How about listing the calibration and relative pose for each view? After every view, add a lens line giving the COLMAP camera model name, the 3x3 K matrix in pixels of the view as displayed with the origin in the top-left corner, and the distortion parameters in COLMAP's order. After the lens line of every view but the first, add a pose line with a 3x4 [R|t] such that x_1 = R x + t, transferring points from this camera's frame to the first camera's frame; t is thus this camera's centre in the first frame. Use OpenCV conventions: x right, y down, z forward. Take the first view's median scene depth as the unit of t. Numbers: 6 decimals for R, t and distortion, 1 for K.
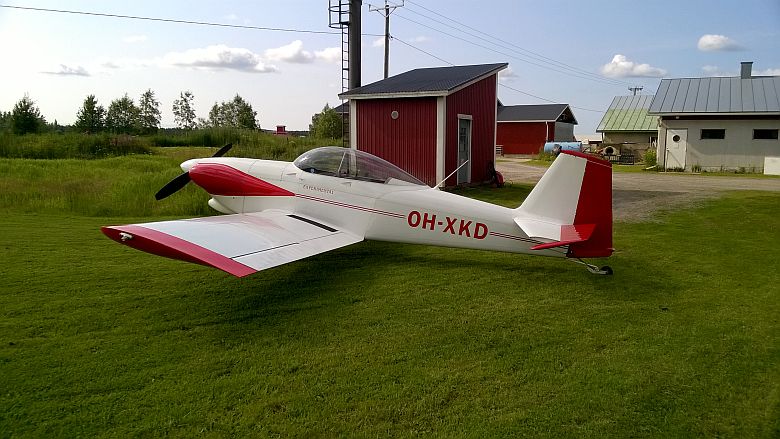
lens RADIAL K [[593.2, 0, 390.0], [0, 593.2, 219.5], [0, 0, 1]] dist [0.005117, -0.085397]
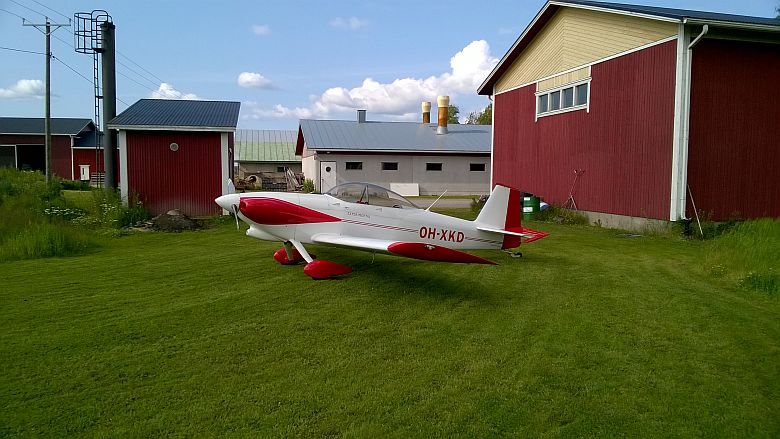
lens RADIAL K [[593.2, 0, 390.0], [0, 593.2, 219.5], [0, 0, 1]] dist [0.005117, -0.085397]
pose [[0.744907, -0.048561, 0.665398, -0.266737], [0.077937, 0.996853, -0.014499, -0.004702], [-0.662600, 0.062659, 0.746348, -0.004411]]
